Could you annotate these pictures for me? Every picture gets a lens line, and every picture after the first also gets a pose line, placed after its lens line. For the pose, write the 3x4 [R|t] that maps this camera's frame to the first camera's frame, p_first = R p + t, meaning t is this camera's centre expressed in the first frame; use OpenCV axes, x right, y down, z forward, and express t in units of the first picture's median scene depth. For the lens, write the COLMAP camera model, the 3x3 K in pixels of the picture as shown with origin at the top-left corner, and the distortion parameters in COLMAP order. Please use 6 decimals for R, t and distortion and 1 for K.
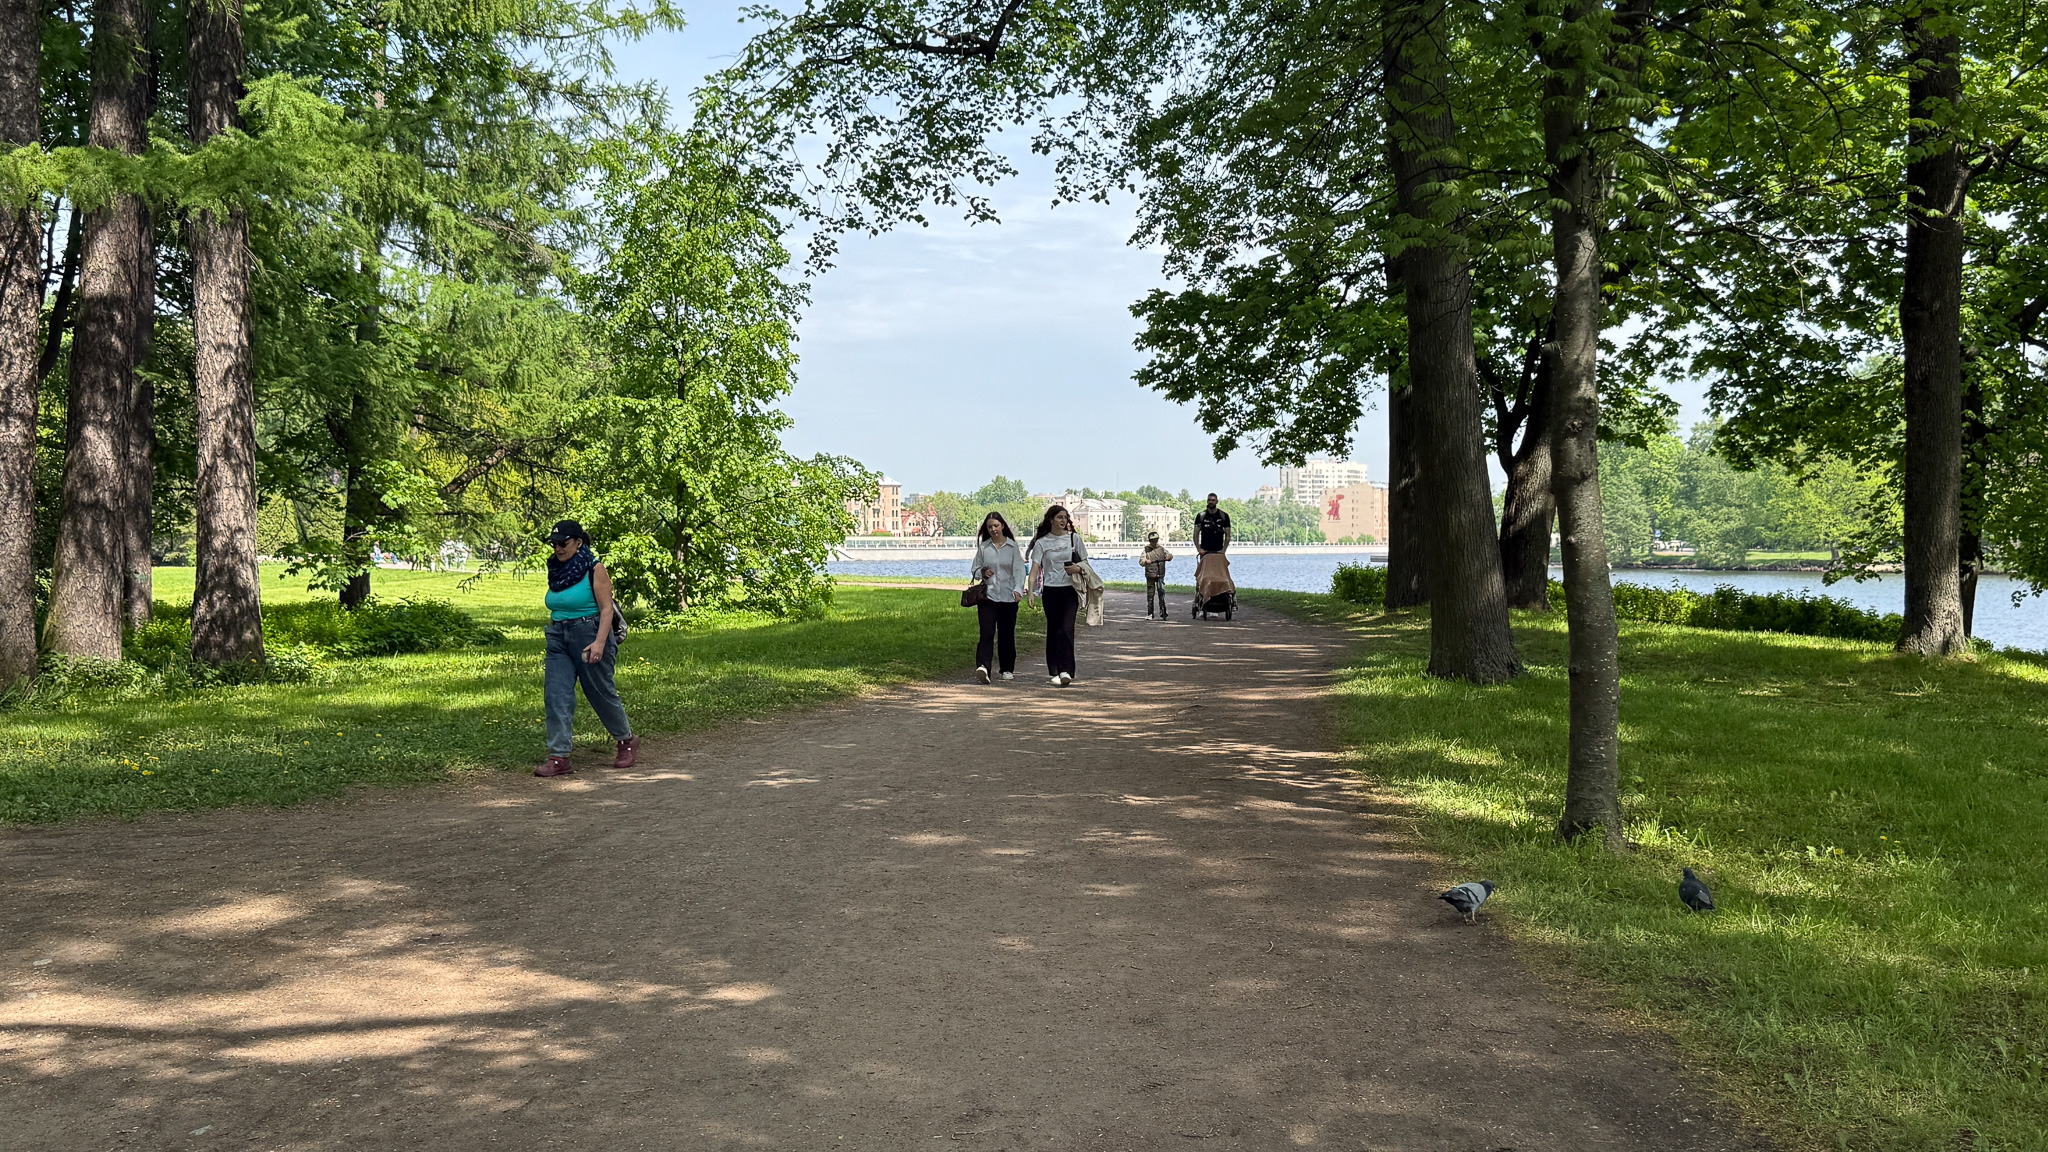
lens RADIAL K [[1987.6, 0, 1023.1], [0, 1987.6, 581.0], [0, 0, 1]] dist [0.000226, 0.000000]
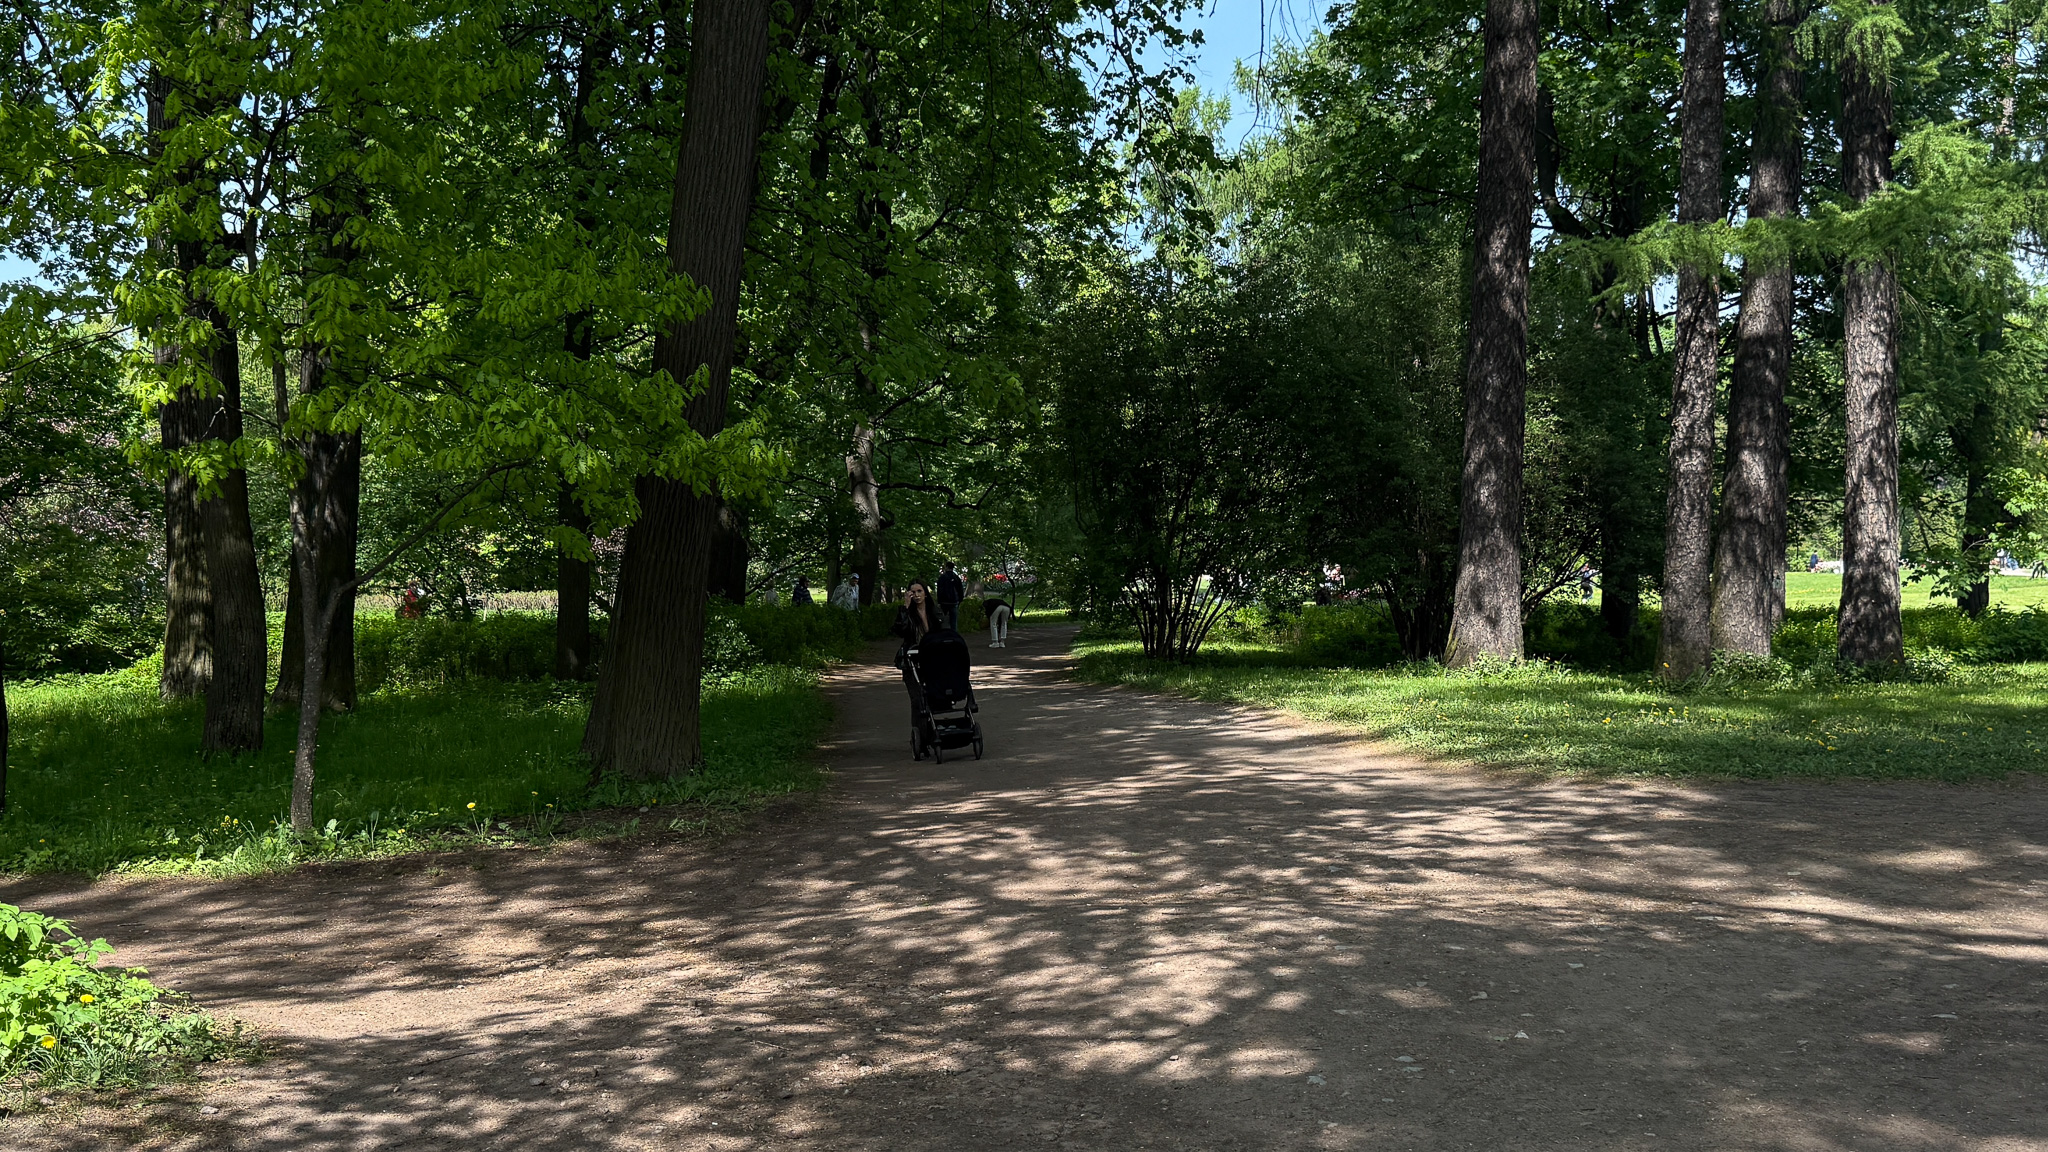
lens RADIAL K [[1987.6, 0, 1022.0], [0, 1987.6, 598.0], [0, 0, 1]] dist [0.000226, 0.000000]
pose [[0.723321, 0.014805, -0.690353, 0.019849], [-0.010382, 0.999890, 0.010565, -0.001245], [0.690434, -0.000475, 0.723396, -0.121225]]
